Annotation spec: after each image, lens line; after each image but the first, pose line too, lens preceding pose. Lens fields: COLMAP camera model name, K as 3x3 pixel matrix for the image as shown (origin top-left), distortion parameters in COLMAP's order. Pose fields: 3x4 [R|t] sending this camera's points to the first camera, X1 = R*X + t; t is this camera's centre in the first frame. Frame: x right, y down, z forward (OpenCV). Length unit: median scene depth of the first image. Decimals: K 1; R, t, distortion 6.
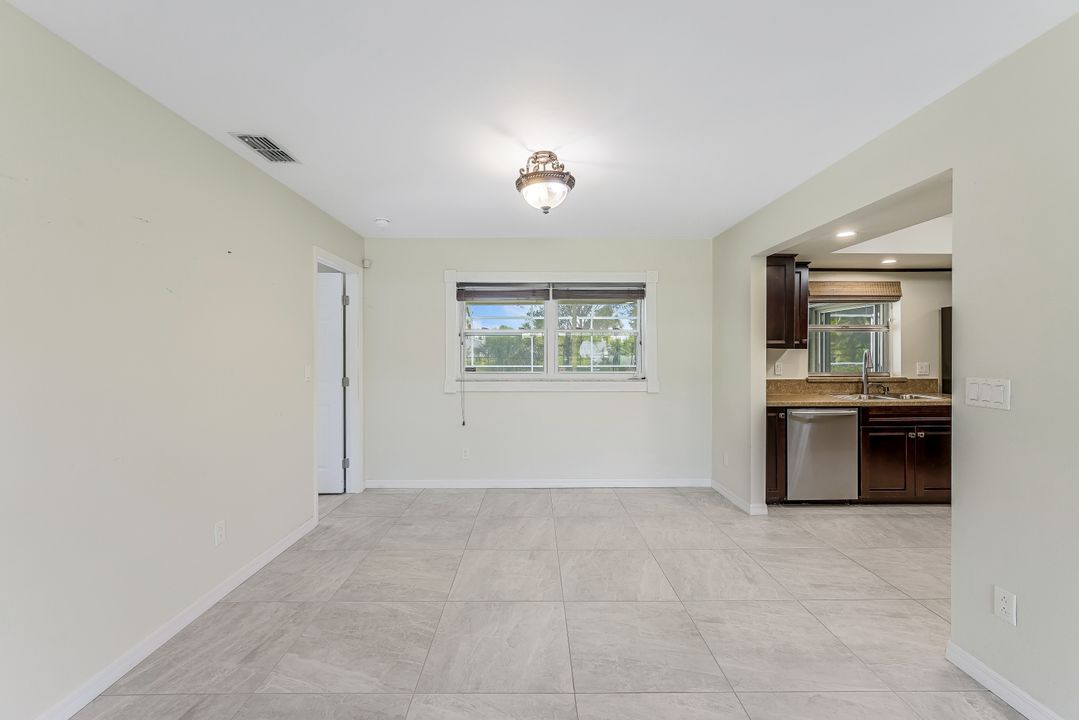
lens RADIAL K [[432.1, 0, 535.9], [0, 432.1, 354.4], [0, 0, 1]] dist [0.000380, -0.000105]
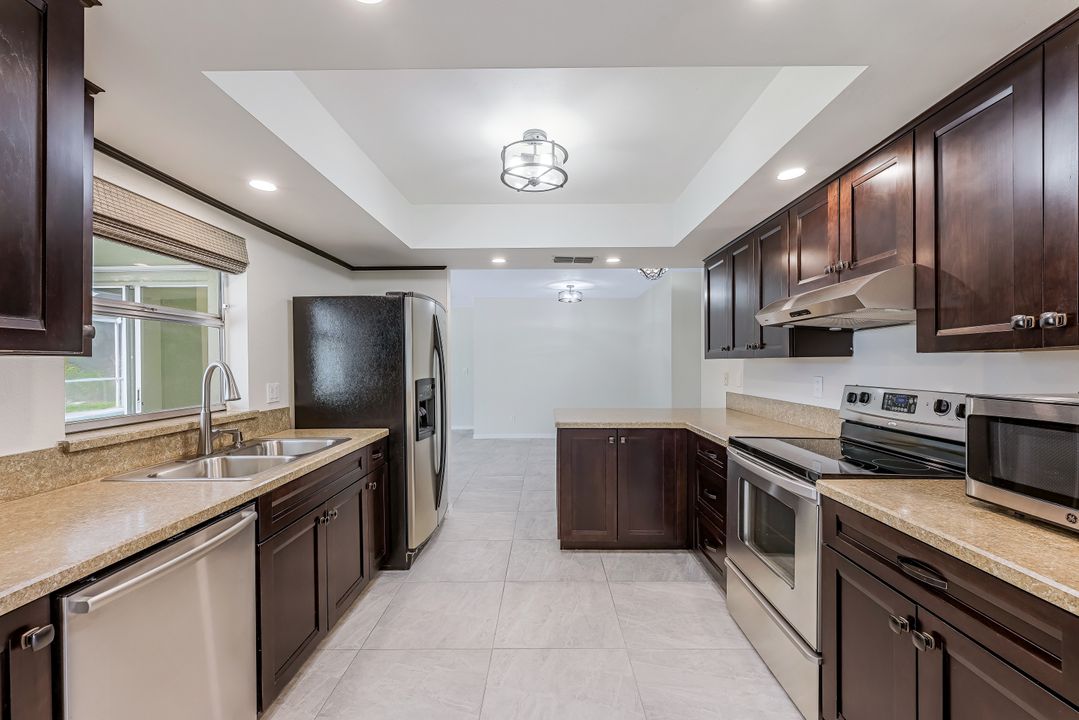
lens RADIAL K [[432.1, 0, 542.6], [0, 432.1, 368.1], [0, 0, 1]] dist [0.000380, -0.000105]
pose [[0.017235, -0.008816, 0.999813, 0.328015], [0.010612, 0.999906, 0.008634, -0.003121], [-0.999795, 0.010461, 0.017327, 0.687981]]
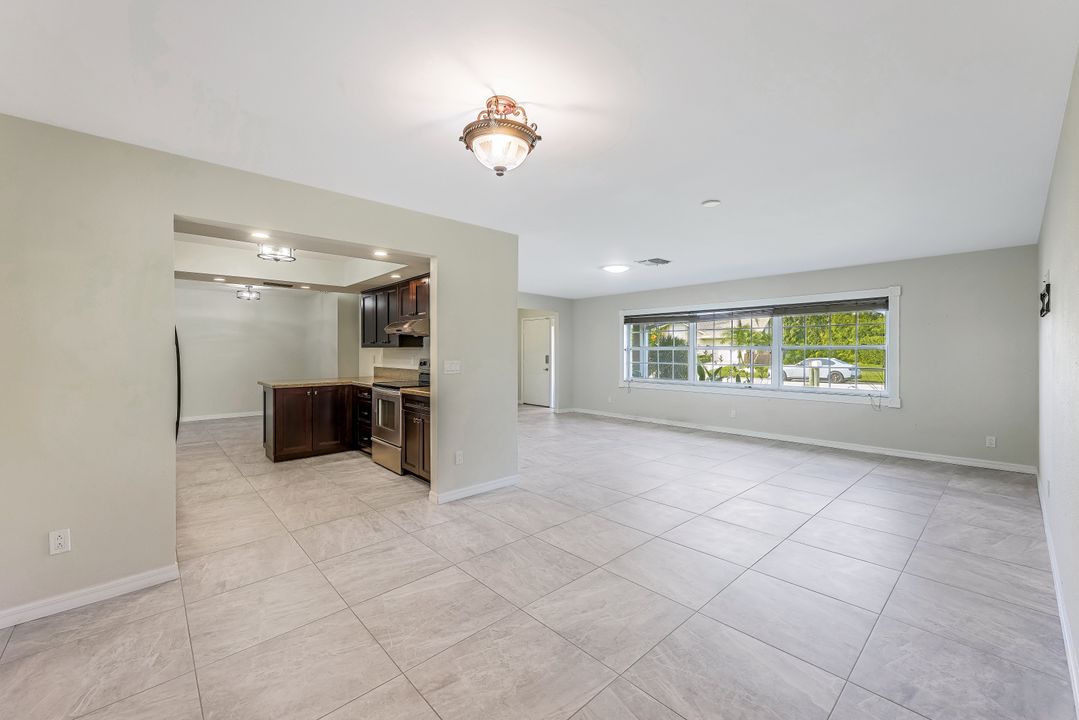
lens RADIAL K [[432.1, 0, 542.7], [0, 432.1, 356.0], [0, 0, 1]] dist [0.000380, -0.000105]
pose [[-0.672880, -0.005588, 0.739731, -0.397118], [0.009823, 0.999816, 0.016487, -0.000038], [-0.739687, 0.018360, -0.672701, 0.944856]]
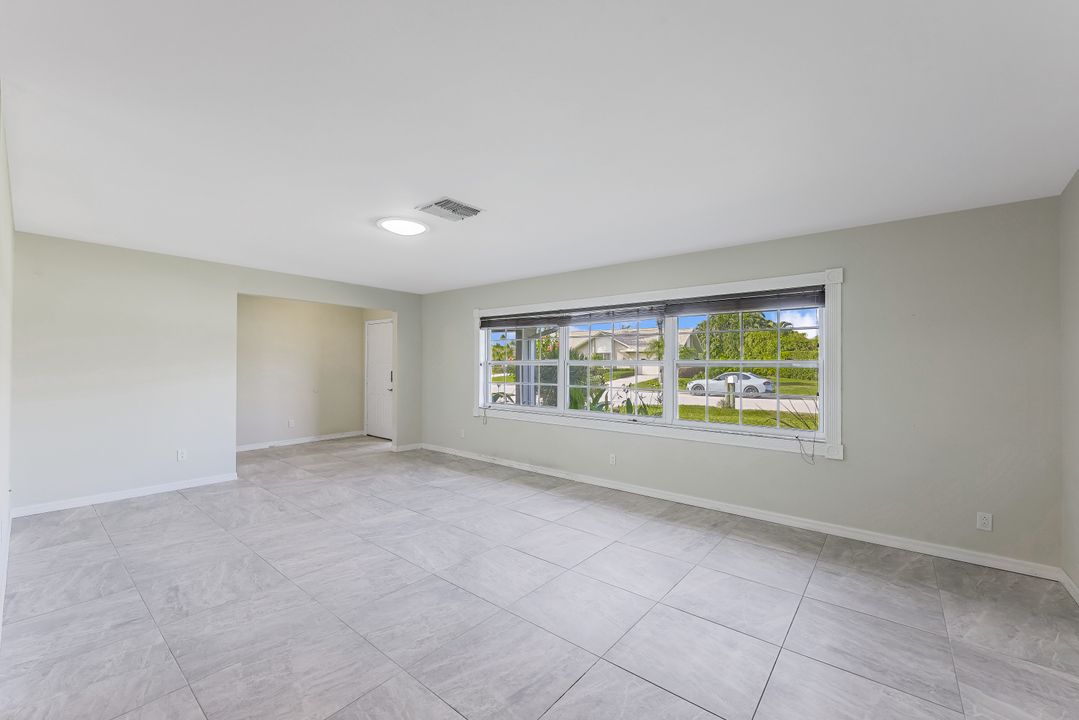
lens RADIAL K [[432.1, 0, 541.8], [0, 432.1, 365.0], [0, 0, 1]] dist [0.000380, -0.000105]
pose [[-0.771650, -0.002643, 0.636042, -0.229023], [0.004288, 0.999947, 0.009358, -0.003229], [-0.636033, 0.009948, -0.771598, 0.227559]]
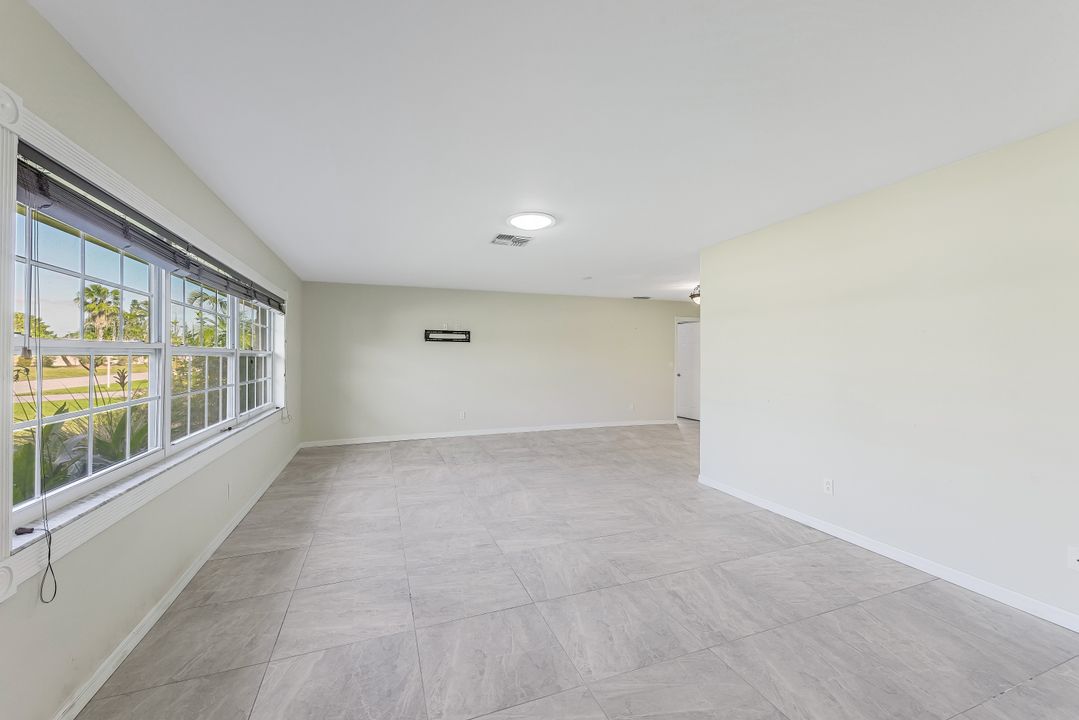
lens RADIAL K [[432.1, 0, 539.5], [0, 432.1, 355.8], [0, 0, 1]] dist [0.000380, -0.000105]
pose [[0.346941, -0.002115, -0.937885, 1.418232], [-0.008925, 0.999945, -0.005557, 0.009900], [0.937845, 0.010299, 0.346903, -0.571821]]
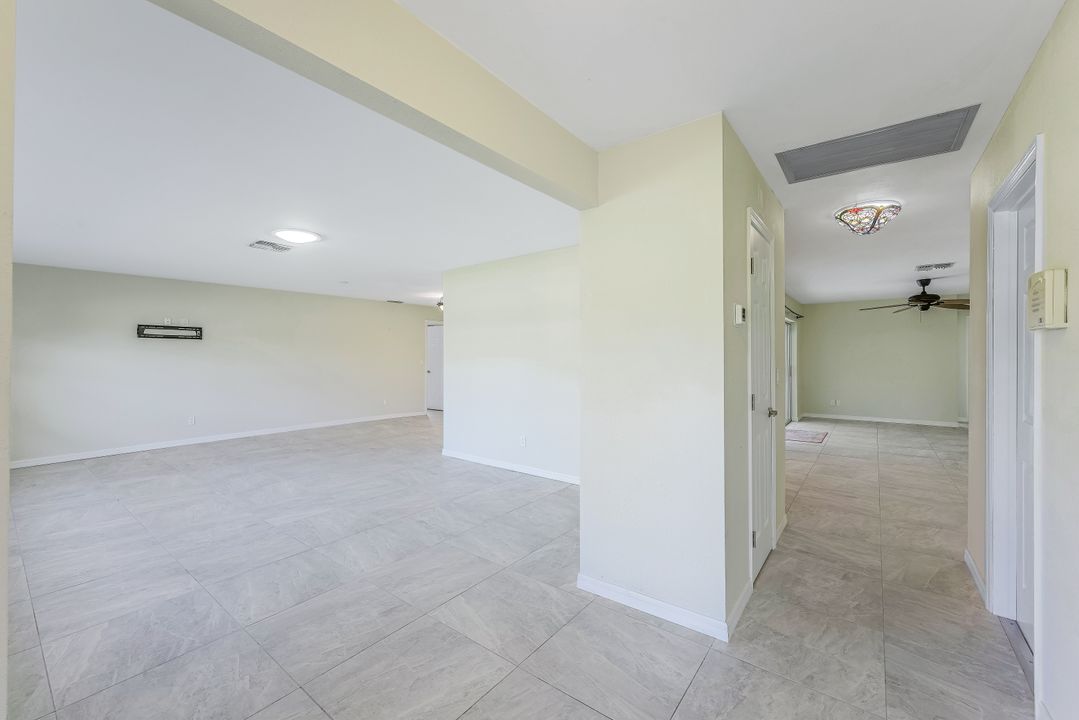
lens RADIAL K [[432.1, 0, 534.5], [0, 432.1, 353.5], [0, 0, 1]] dist [0.000380, -0.000105]
pose [[0.784545, -0.002985, -0.620065, 1.639154], [-0.005082, 0.999924, -0.011244, 0.009936], [0.620051, 0.011973, 0.784470, -0.729415]]
